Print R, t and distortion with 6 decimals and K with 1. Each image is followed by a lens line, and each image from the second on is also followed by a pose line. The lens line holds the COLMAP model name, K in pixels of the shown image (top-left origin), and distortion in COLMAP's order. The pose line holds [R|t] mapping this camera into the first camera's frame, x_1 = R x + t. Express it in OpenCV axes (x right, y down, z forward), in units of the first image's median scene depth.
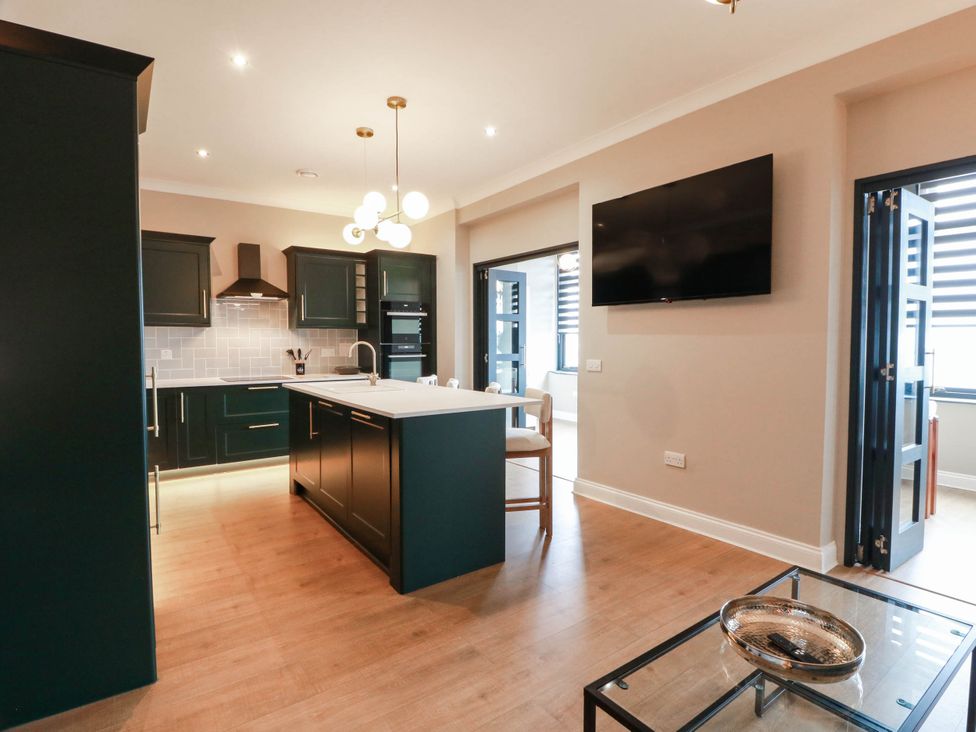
lens RADIAL K [[522.2, 0, 490.9], [0, 522.2, 366.2], [0, 0, 1]] dist [-0.003957, -0.000916]
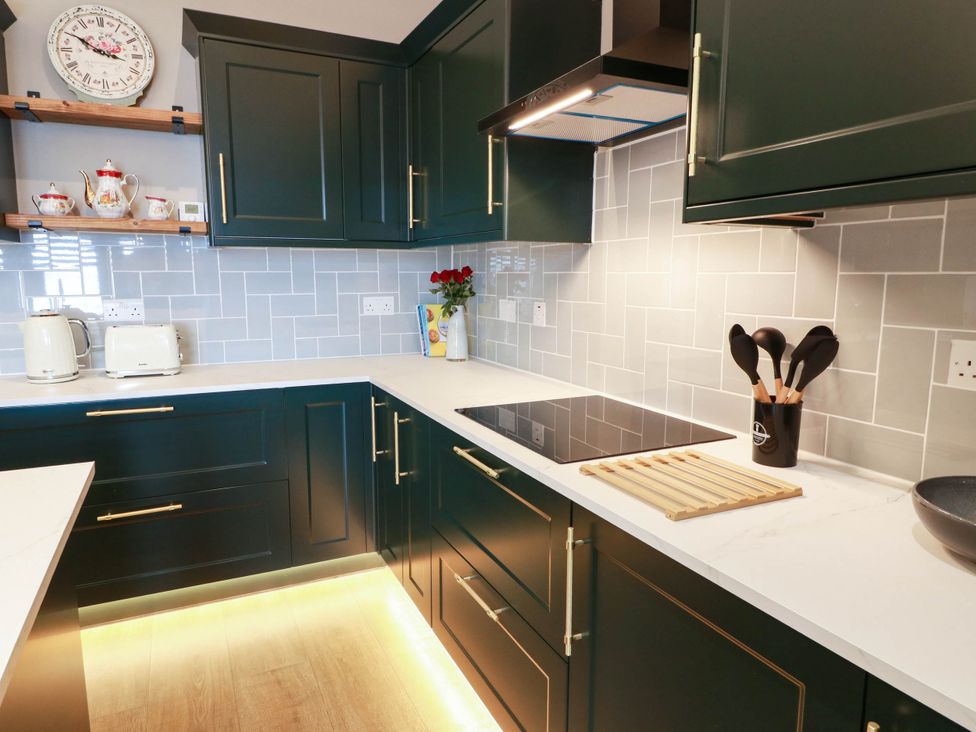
lens RADIAL K [[639.7, 0, 492.7], [0, 639.7, 366.5], [0, 0, 1]] dist [0.009817, 0.000408]
pose [[-0.188300, 0.144066, -0.971488, -0.216873], [-0.045529, 0.986838, 0.155167, -0.096346], [0.981056, 0.073449, -0.179263, 1.772218]]
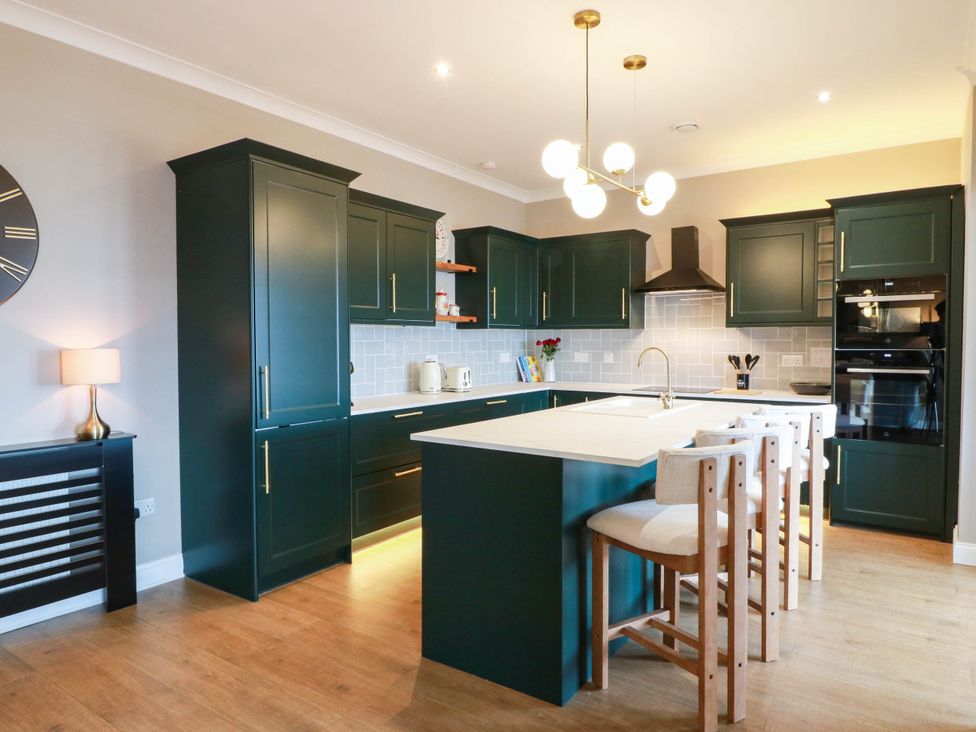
lens RADIAL K [[639.7, 0, 486.6], [0, 639.7, 363.3], [0, 0, 1]] dist [0.009817, 0.000408]
pose [[0.312134, 0.033208, -0.949458, 0.733968], [-0.043589, 0.998837, 0.020605, -0.044825], [0.949038, 0.034954, 0.313218, 0.693121]]
